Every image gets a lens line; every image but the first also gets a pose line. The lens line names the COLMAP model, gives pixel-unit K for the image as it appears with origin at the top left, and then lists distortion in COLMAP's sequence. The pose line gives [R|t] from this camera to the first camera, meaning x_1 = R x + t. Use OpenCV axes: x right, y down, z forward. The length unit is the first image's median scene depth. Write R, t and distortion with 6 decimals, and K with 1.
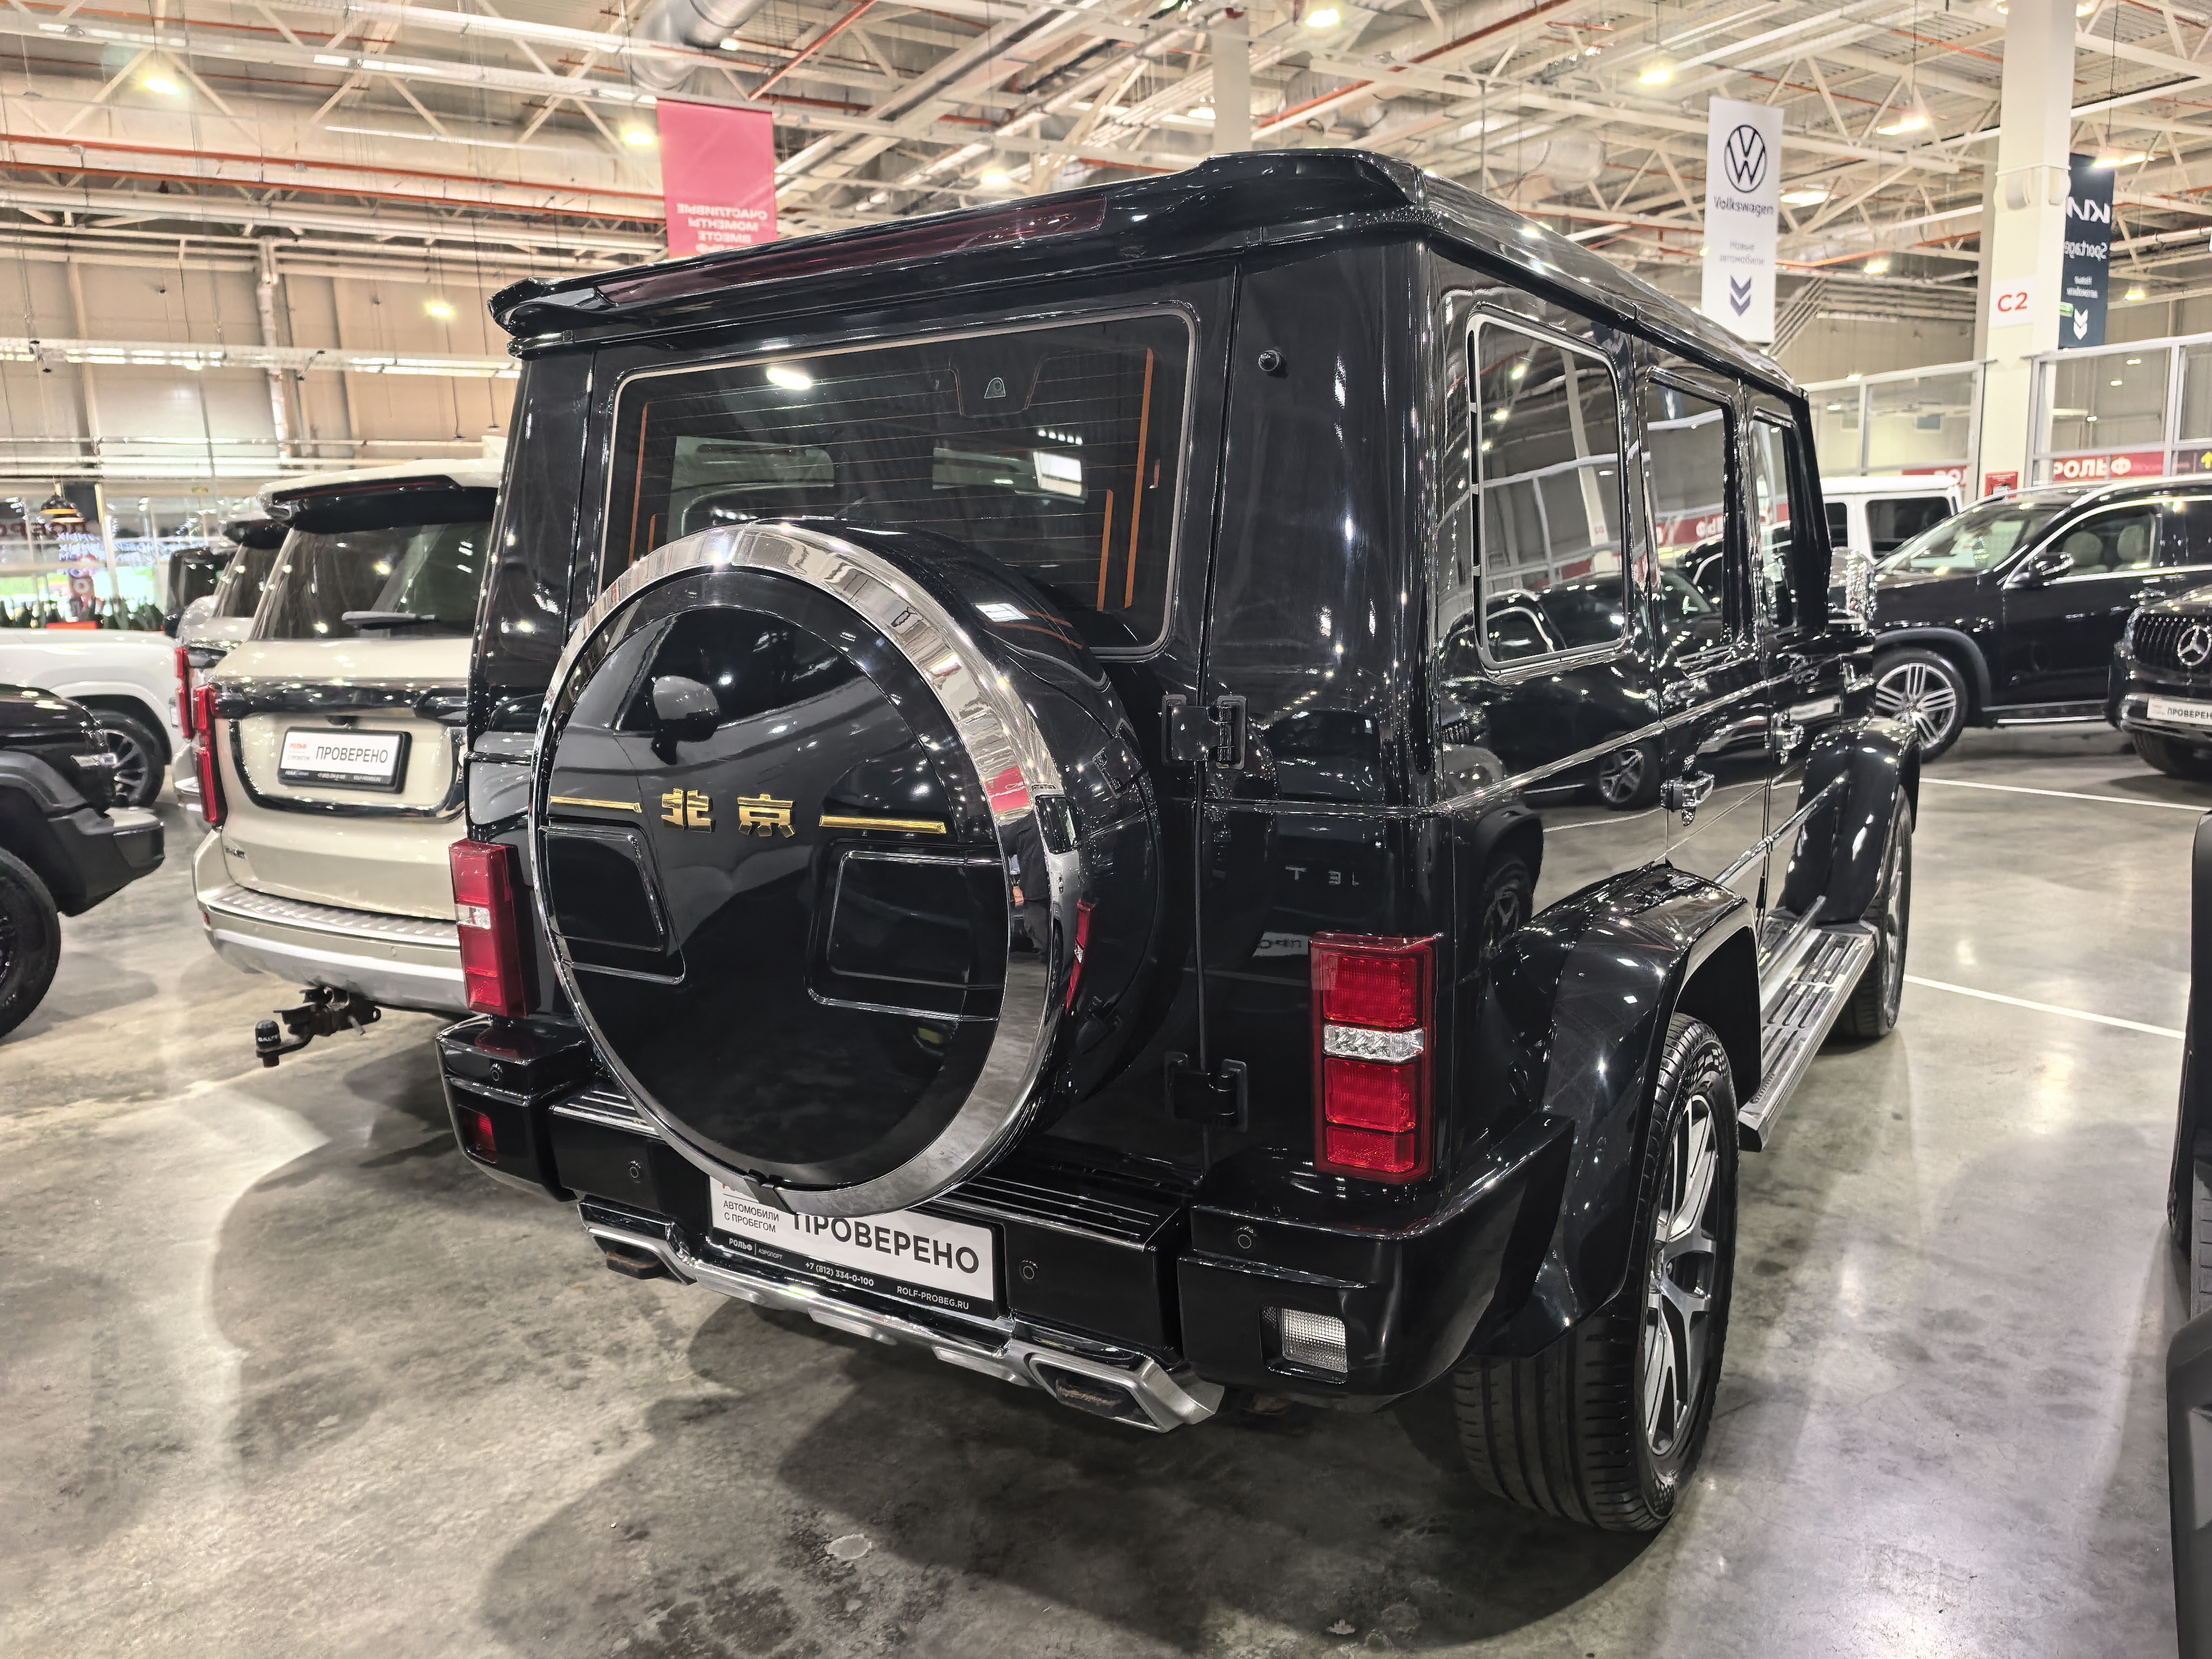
lens RADIAL K [[1587.0, 0, 1114.6], [0, 1587.0, 822.6], [0, 0, 1]] dist [0.035607, -0.029184]
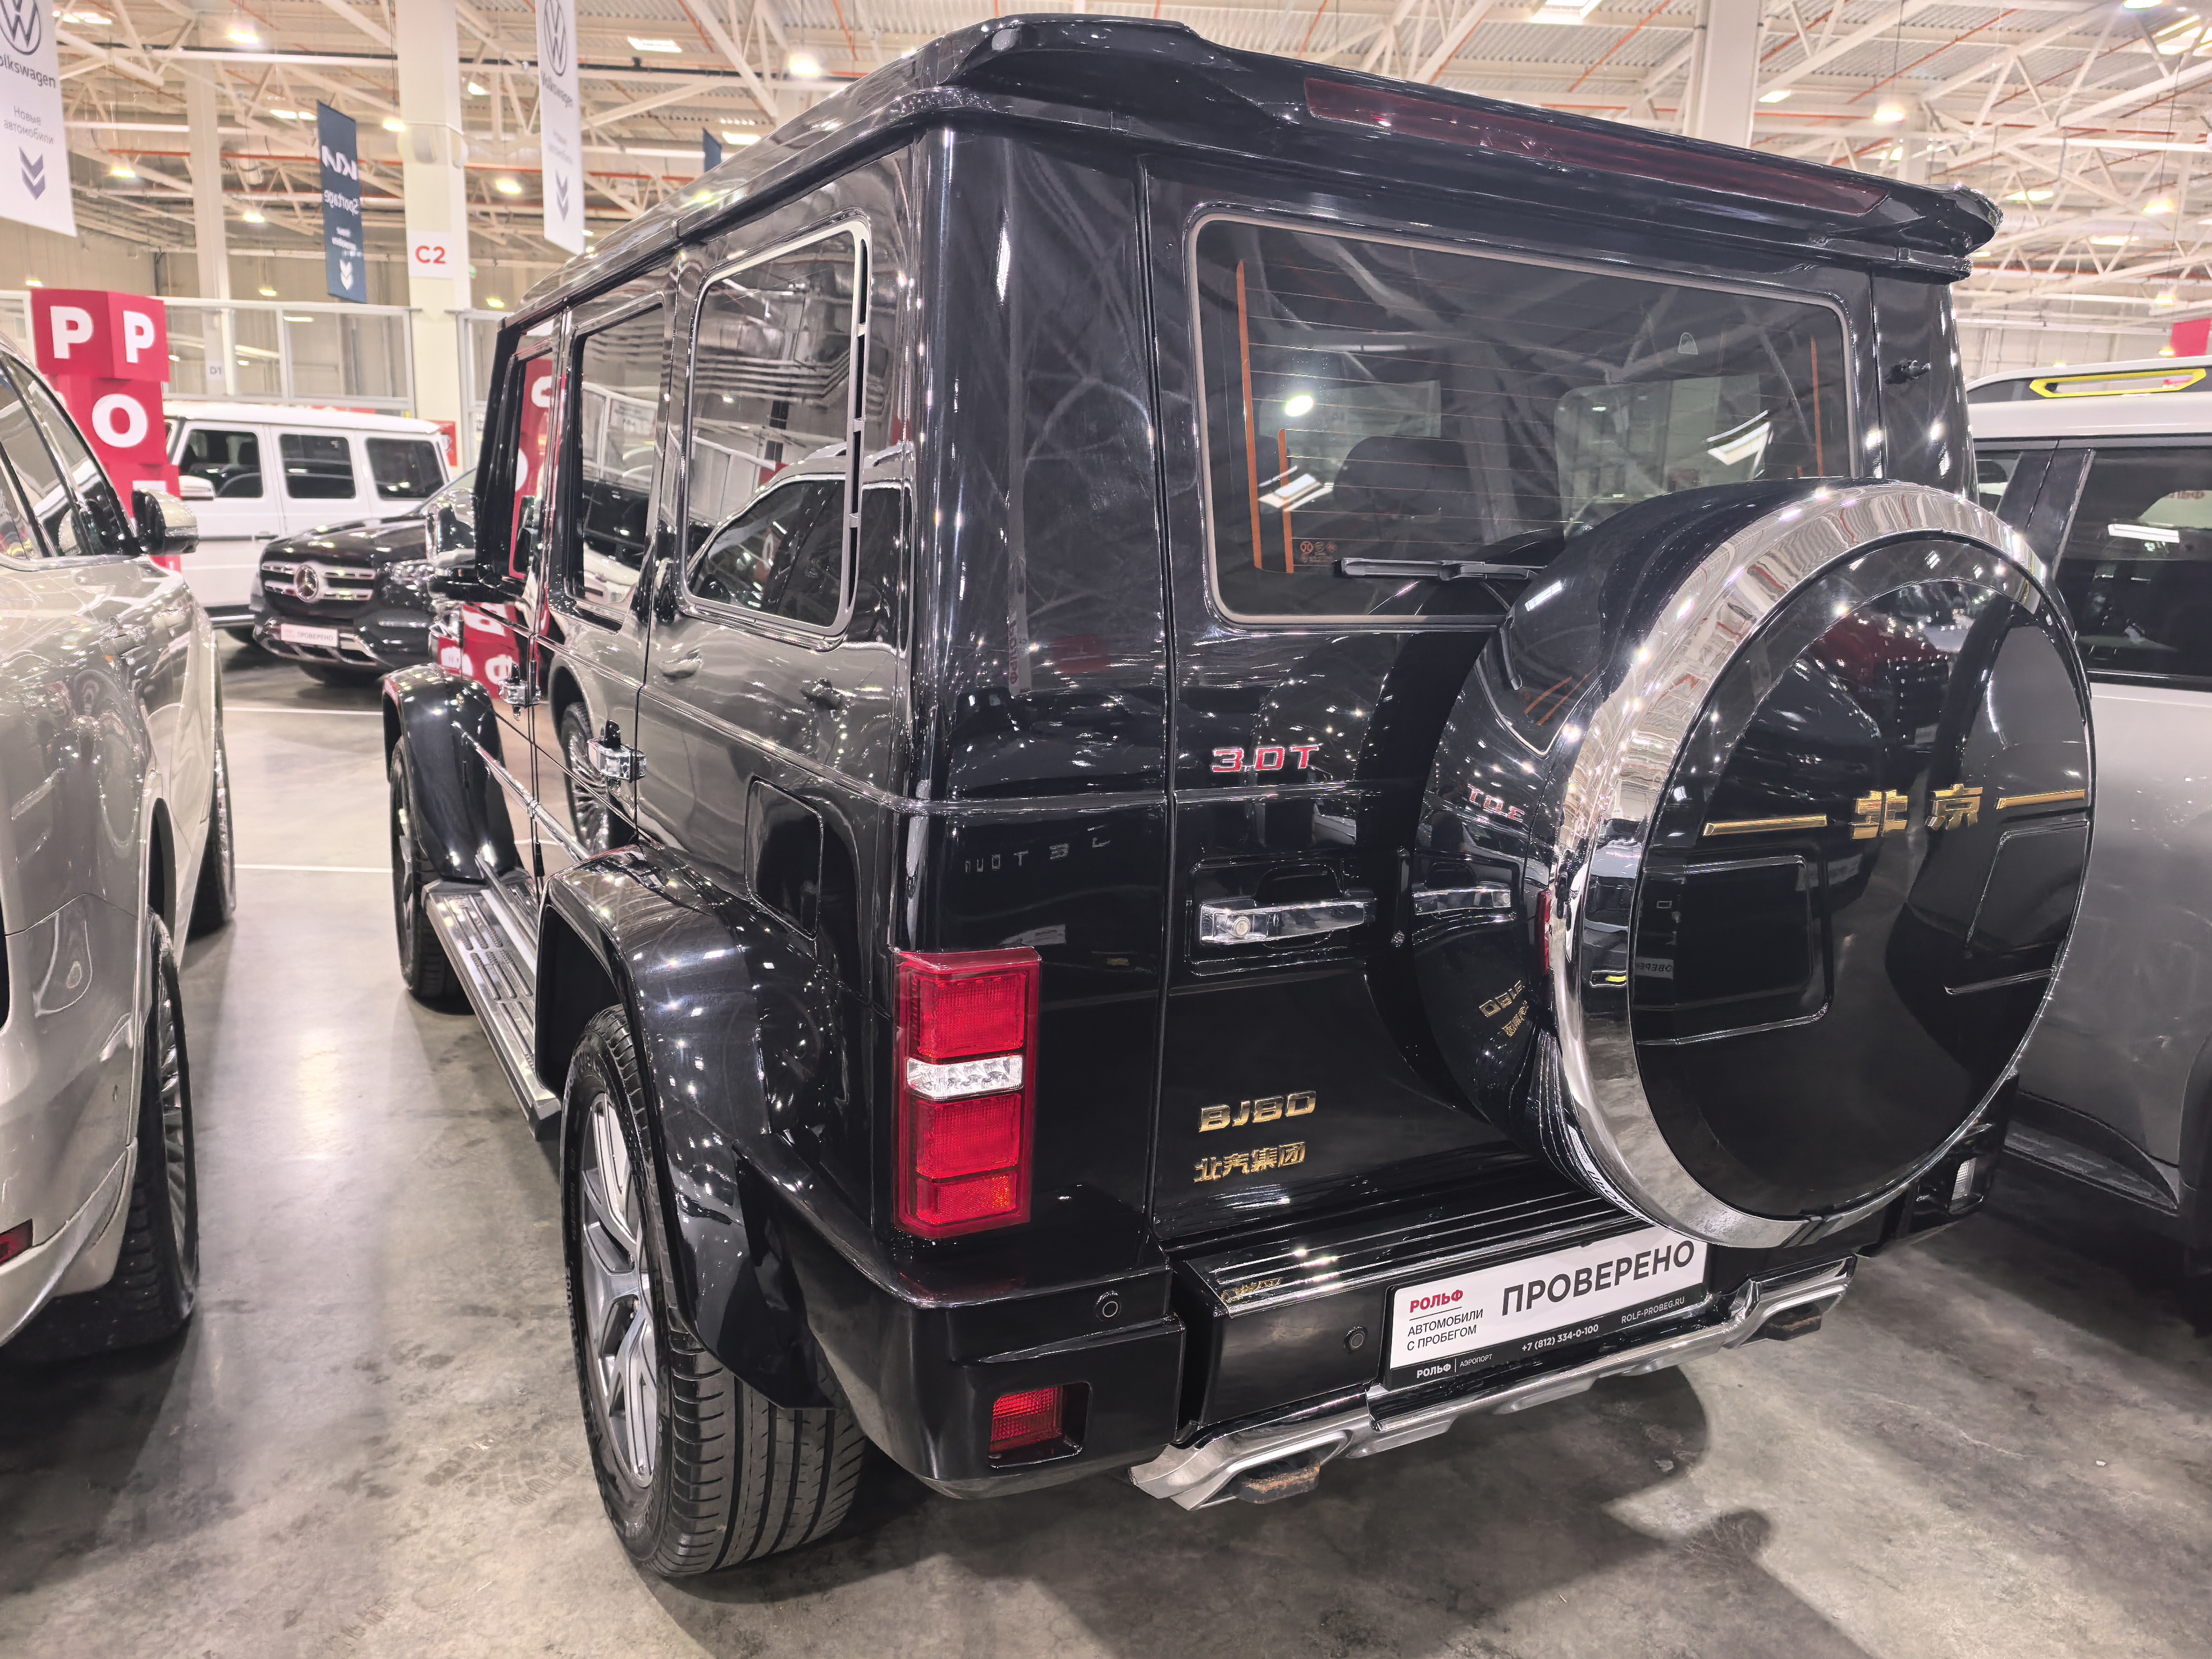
lens RADIAL K [[1587.0, 0, 1111.9], [0, 1587.0, 822.5], [0, 0, 1]] dist [0.035607, -0.029184]
pose [[0.495631, -0.123204, 0.859750, -0.137999], [0.090518, 0.991824, 0.089948, -0.013241], [-0.863803, 0.033242, 0.502731, 0.104539]]
